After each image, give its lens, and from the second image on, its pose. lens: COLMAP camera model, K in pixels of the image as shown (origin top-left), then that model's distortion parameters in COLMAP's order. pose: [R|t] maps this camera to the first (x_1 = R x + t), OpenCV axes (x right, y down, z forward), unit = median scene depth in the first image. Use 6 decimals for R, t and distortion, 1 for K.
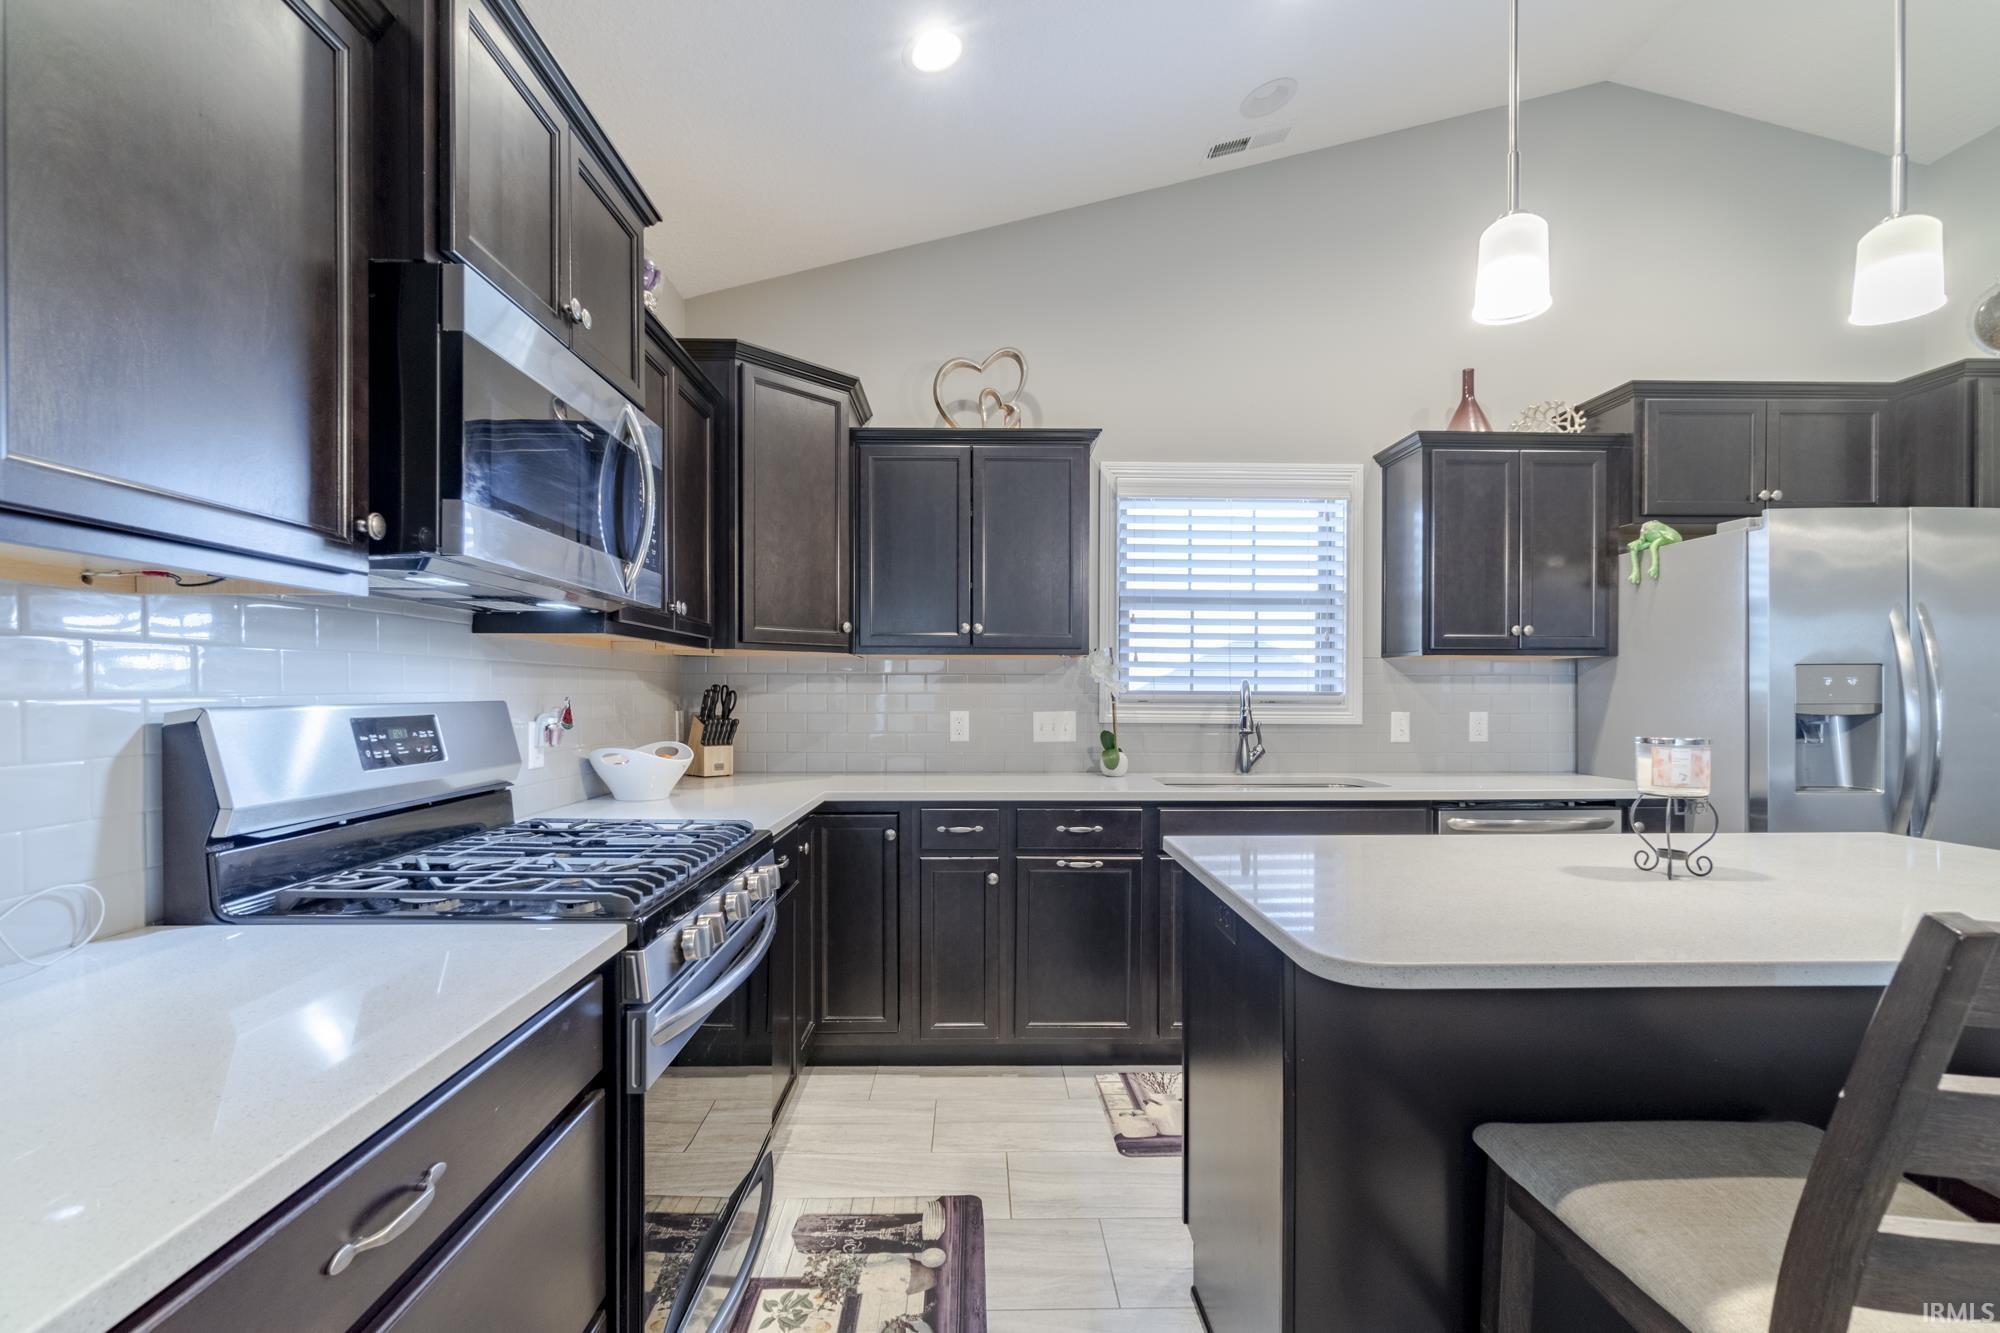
lens RADIAL K [[876.9, 0, 1006.7], [0, 876.9, 694.4], [0, 0, 1]] dist [0.002226, 0.001122]
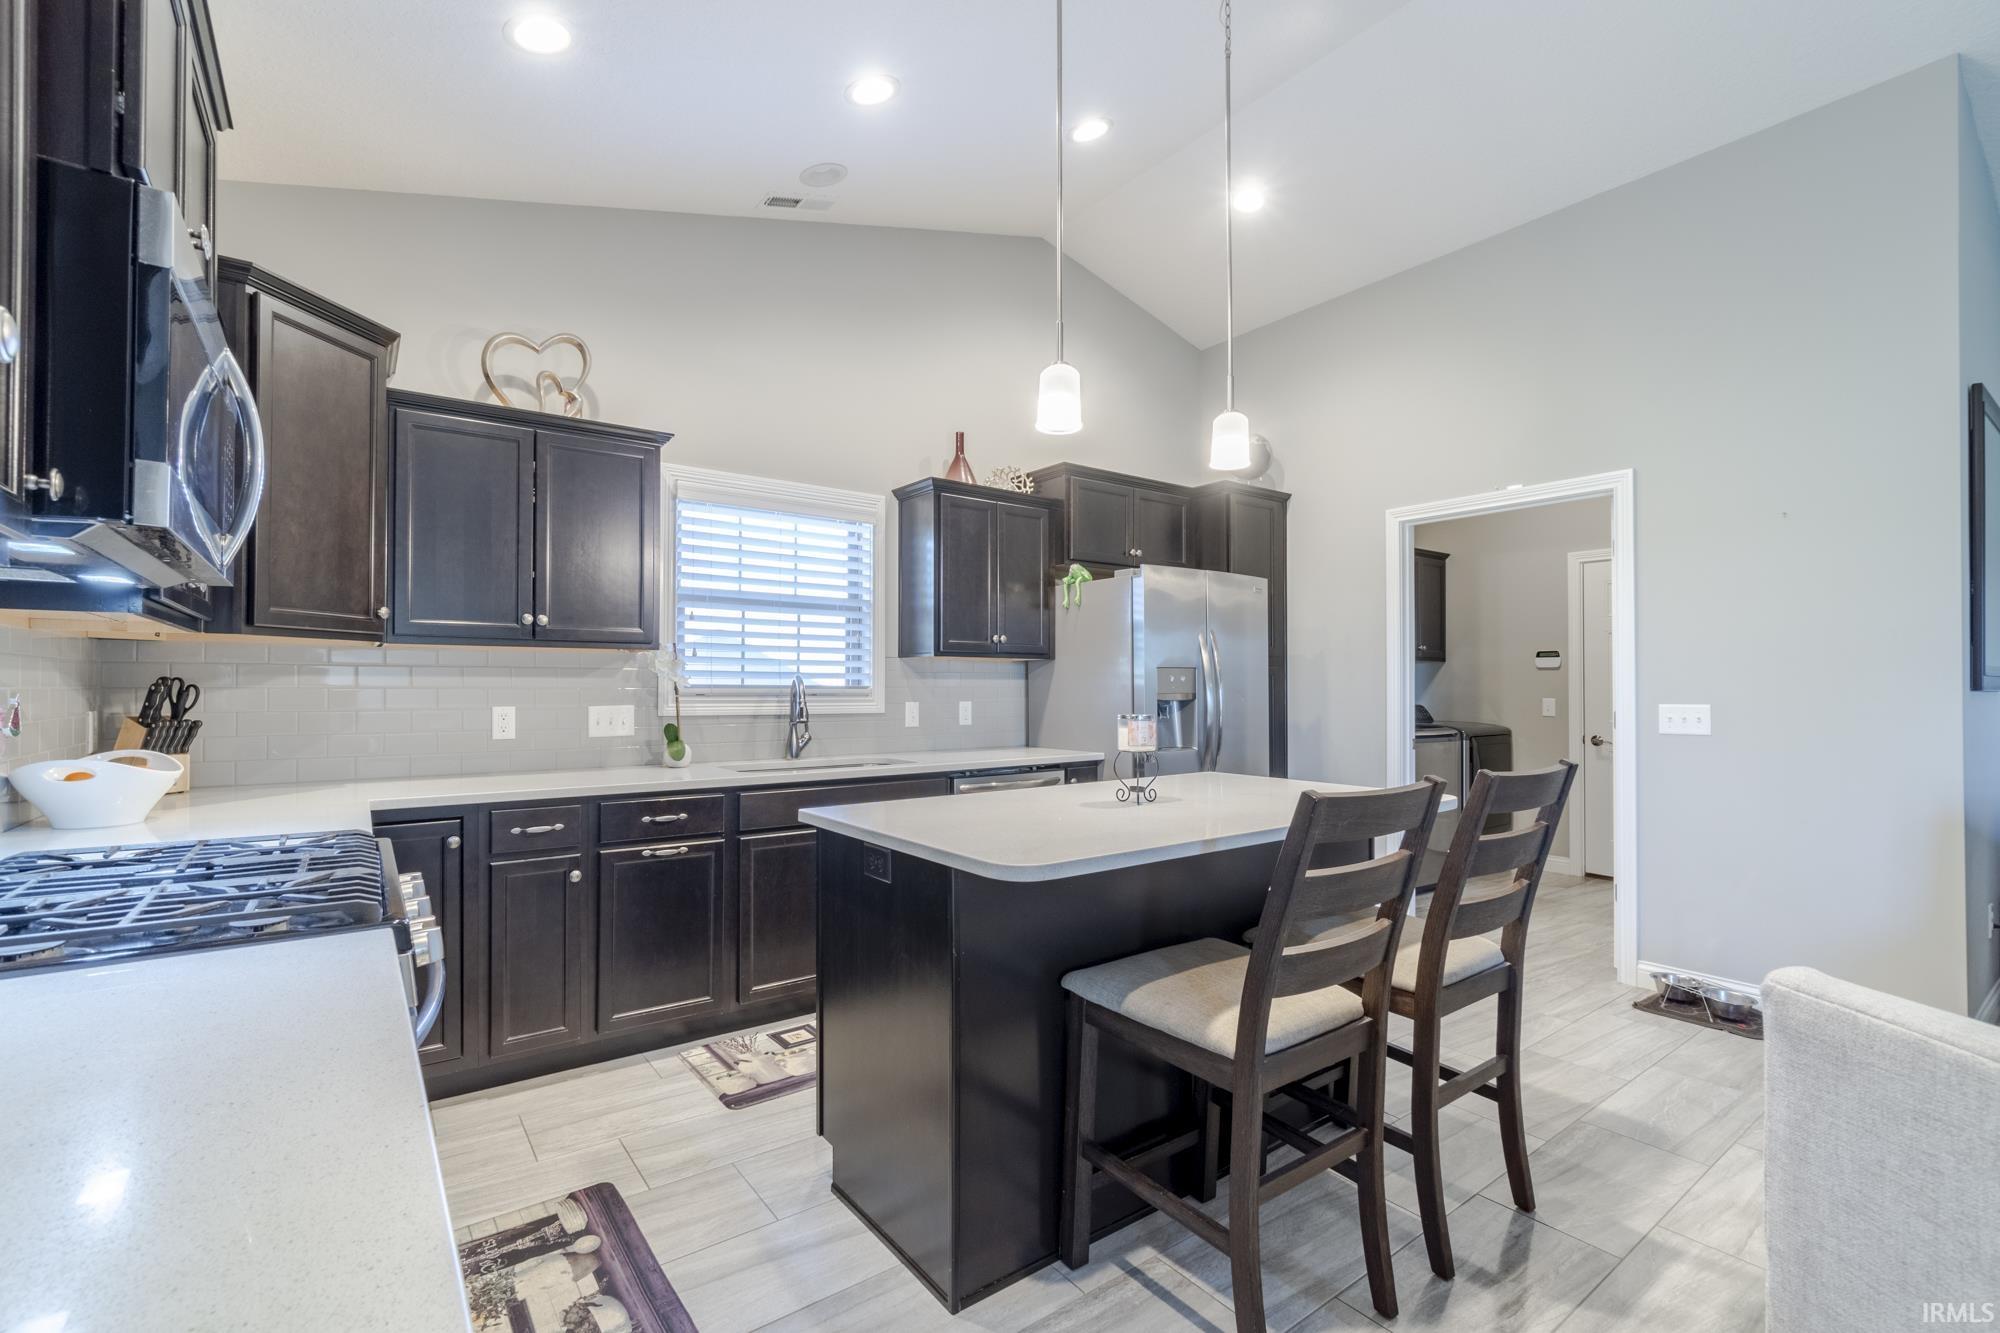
lens RADIAL K [[876.9, 0, 986.6], [0, 876.9, 673.6], [0, 0, 1]] dist [0.002226, 0.001122]
pose [[0.820042, 0.007051, 0.572260, -0.198315], [0.002936, 0.999859, -0.016527, 0.000832], [-0.572296, 0.015233, 0.819906, -0.071588]]
